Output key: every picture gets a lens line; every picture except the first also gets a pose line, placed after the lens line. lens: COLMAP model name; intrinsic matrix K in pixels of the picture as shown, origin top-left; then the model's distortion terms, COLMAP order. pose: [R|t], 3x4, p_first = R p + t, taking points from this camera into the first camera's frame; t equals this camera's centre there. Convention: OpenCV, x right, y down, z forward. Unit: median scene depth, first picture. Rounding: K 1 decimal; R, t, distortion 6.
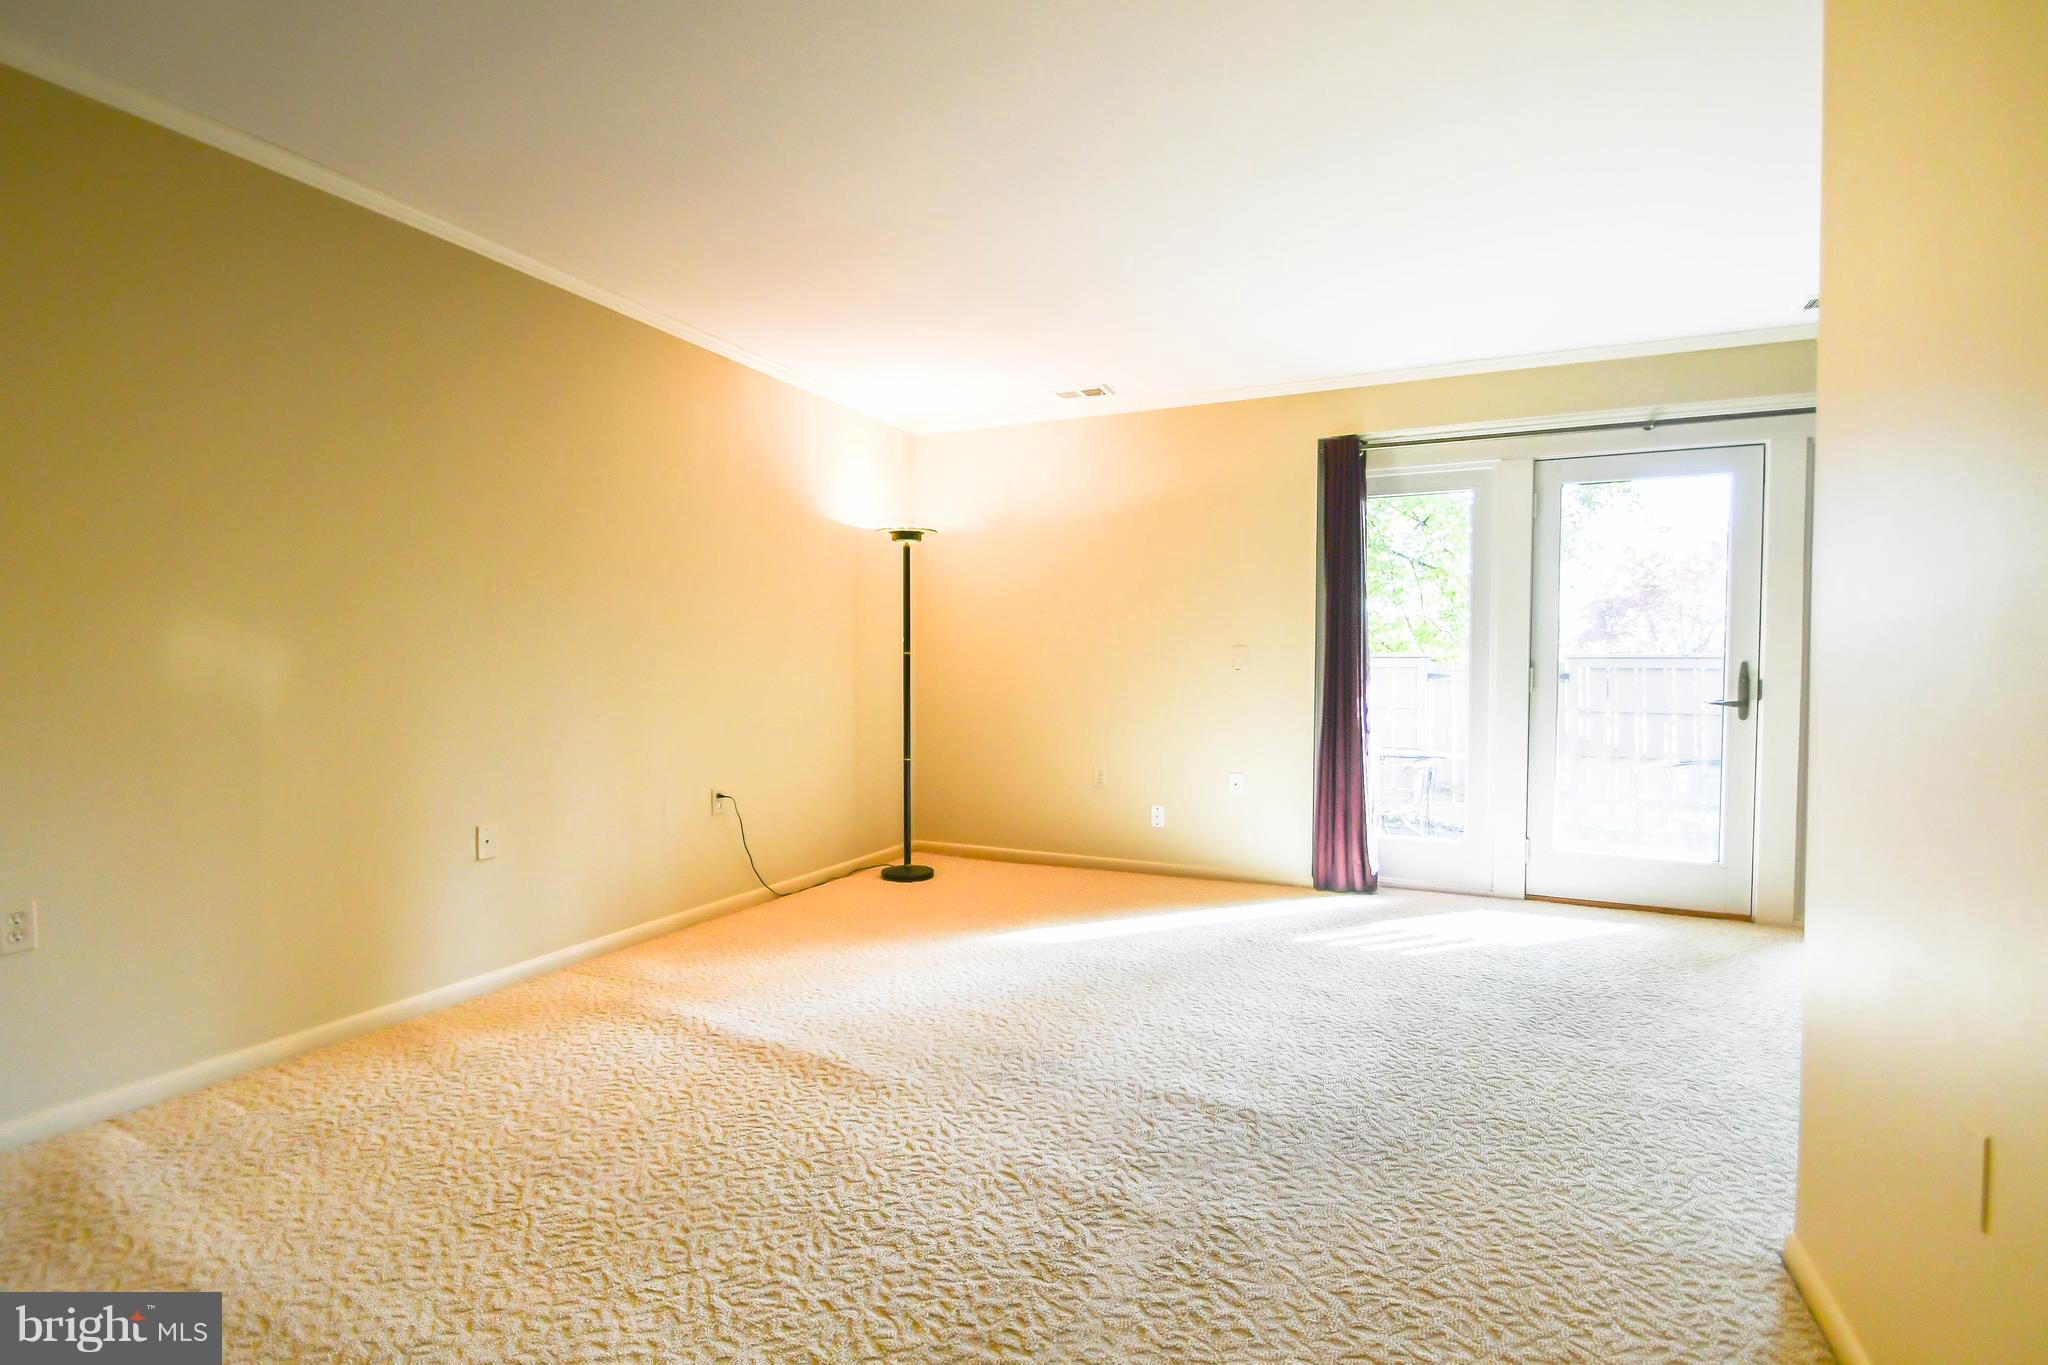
lens RADIAL K [[988.6, 0, 1016.0], [0, 988.6, 681.9], [0, 0, 1]] dist [0.004233, -0.000217]
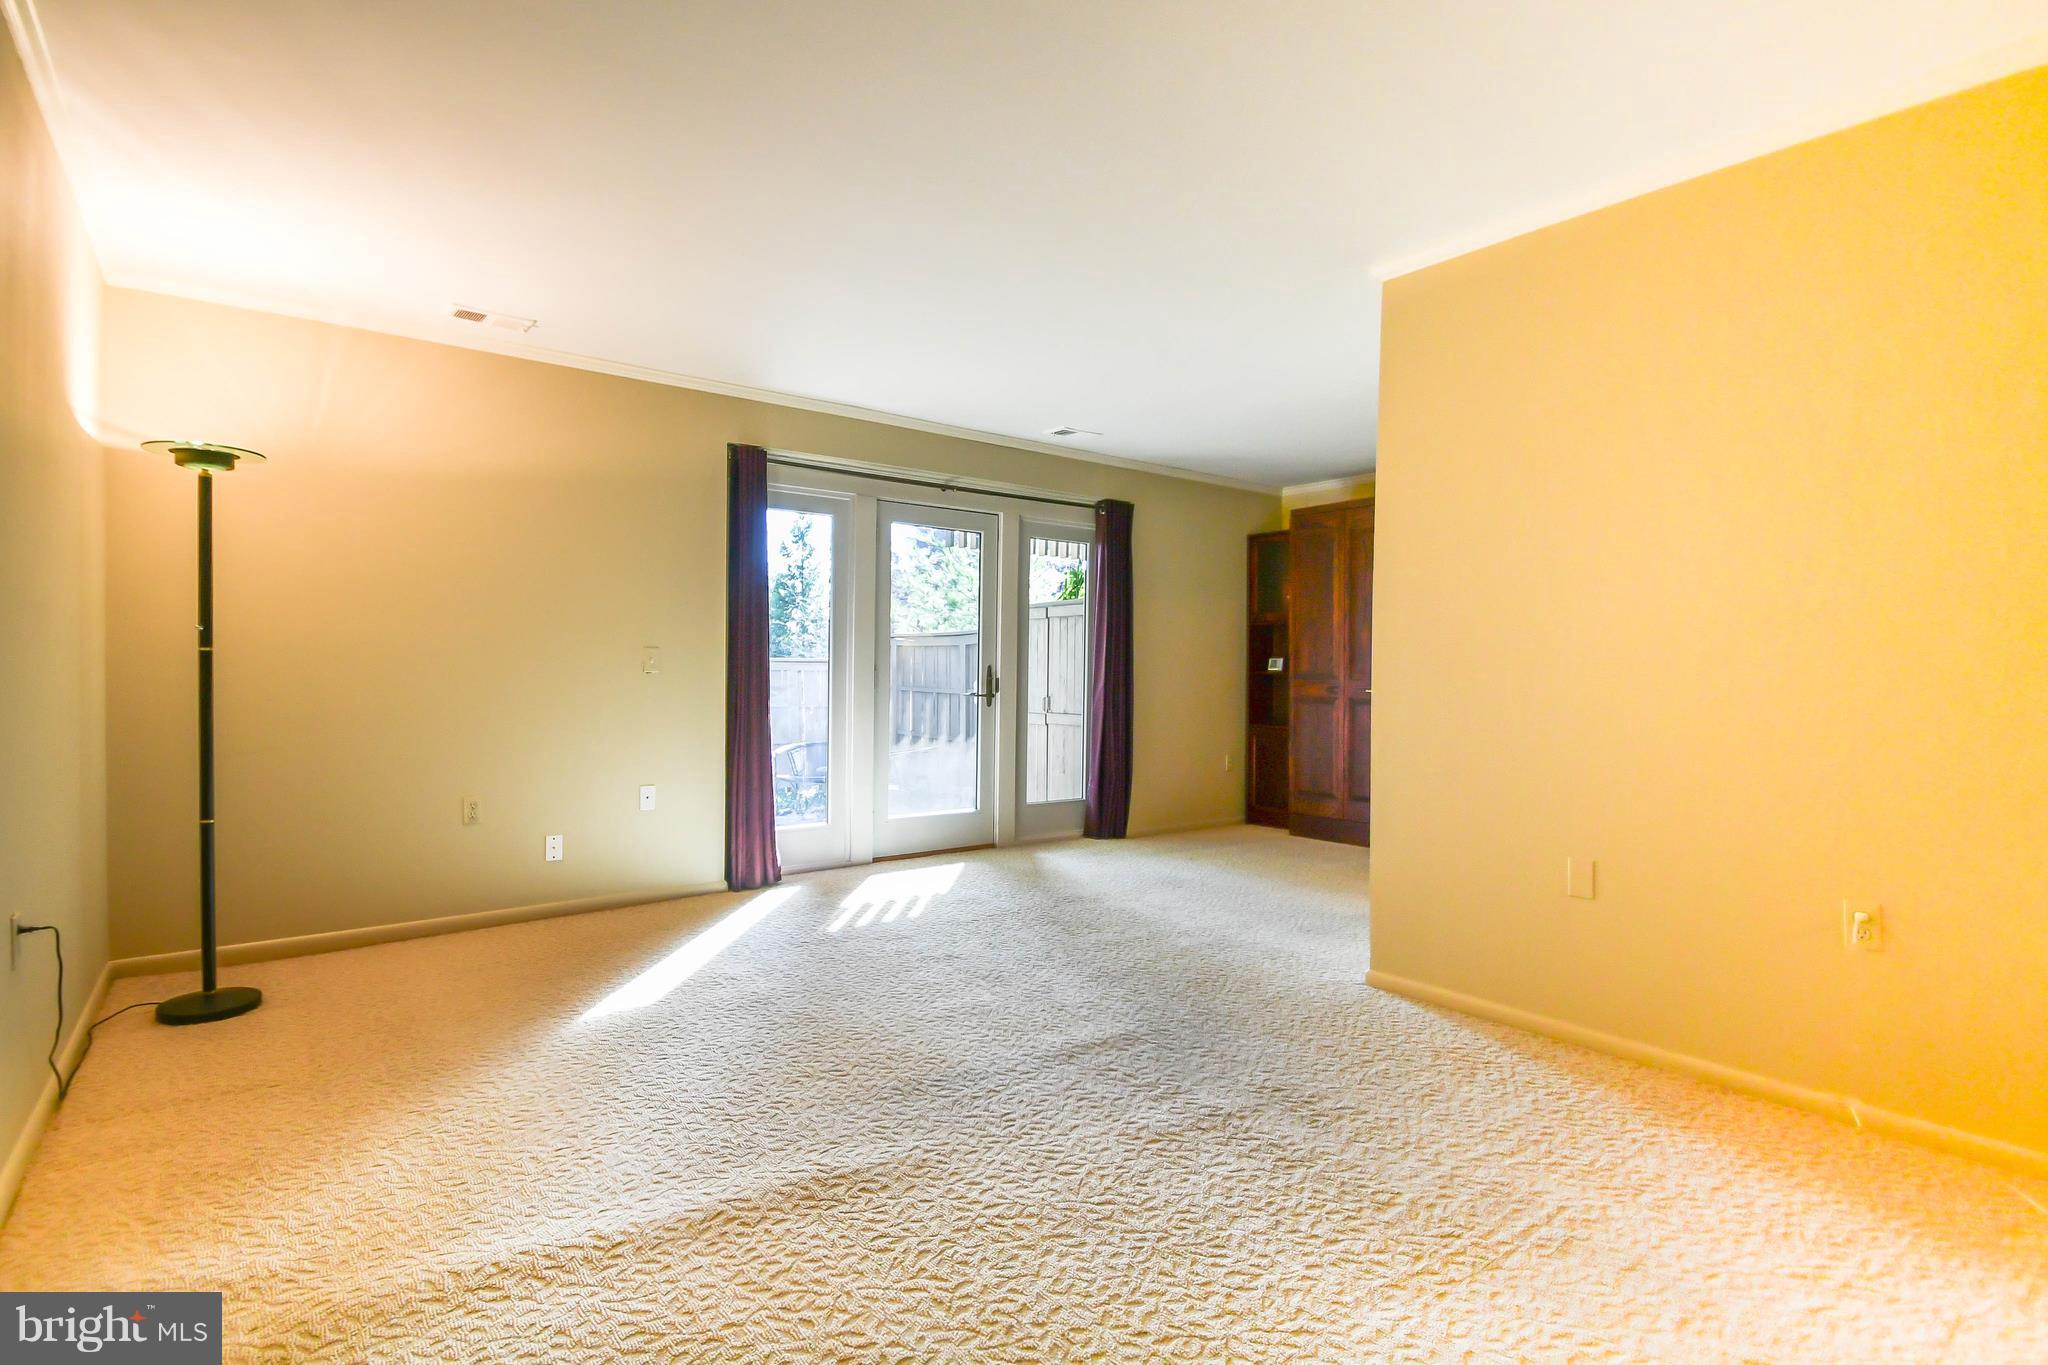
lens RADIAL K [[988.6, 0, 1016.0], [0, 988.6, 681.9], [0, 0, 1]] dist [0.004233, -0.000217]
pose [[0.448011, -0.012742, 0.893937, -0.473553], [0.012862, 0.999887, 0.007806, -0.007401], [-0.893936, 0.008000, 0.448124, 0.294781]]
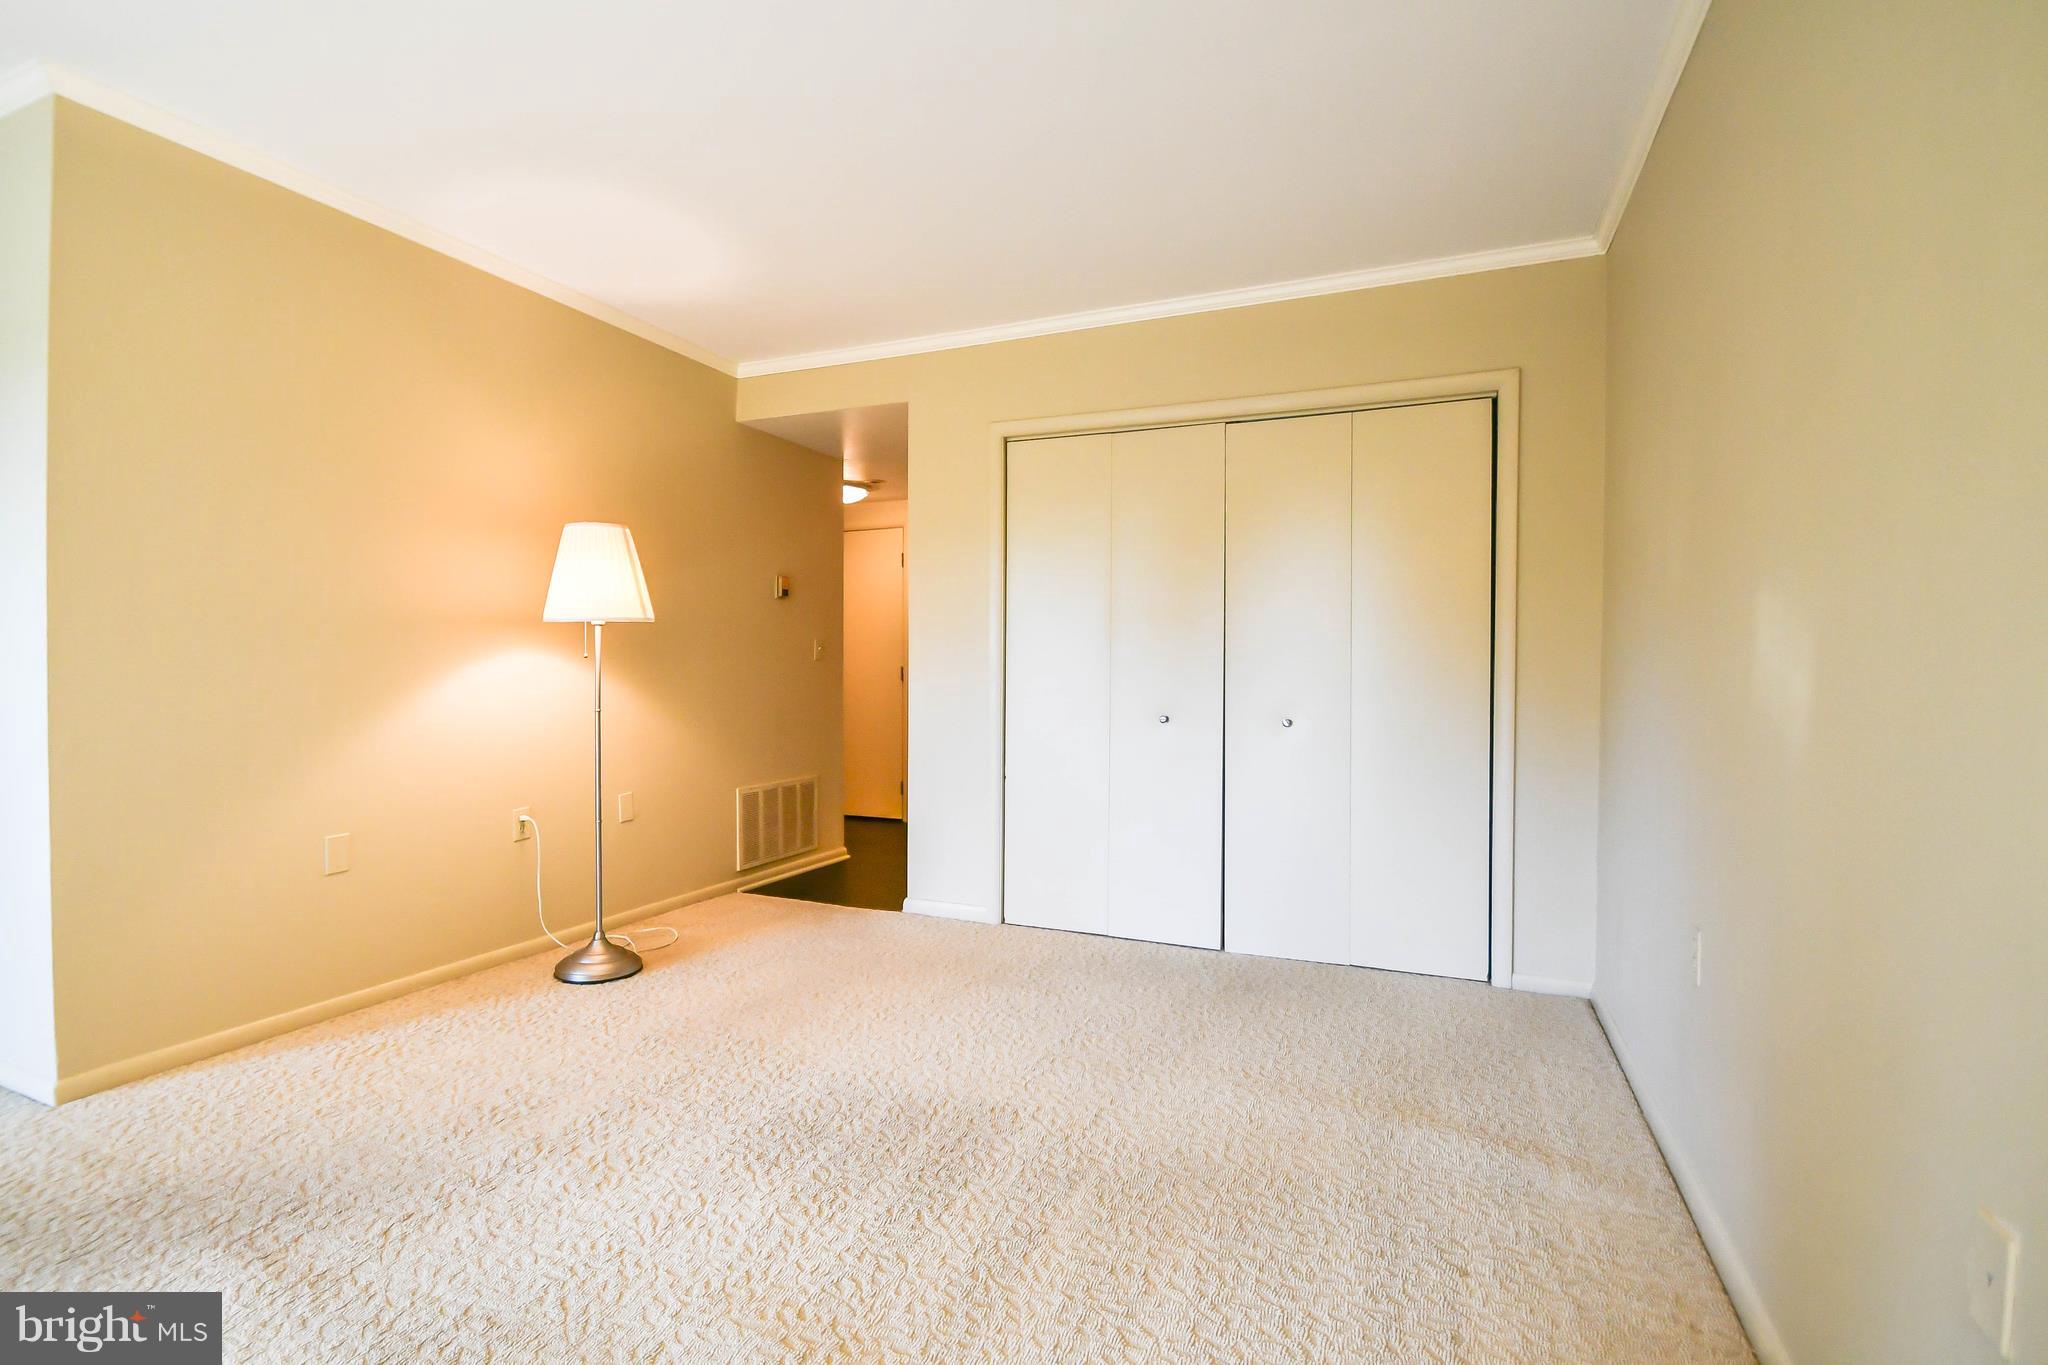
lens RADIAL K [[964.2, 0, 1031.9], [0, 964.2, 690.2], [0, 0, 1]] dist [-0.023555, -0.000004]
pose [[-0.998472, -0.009020, -0.054525, -0.165739], [-0.011474, 0.998927, 0.044864, -0.010919], [0.054062, 0.045421, -0.997504, 0.890403]]
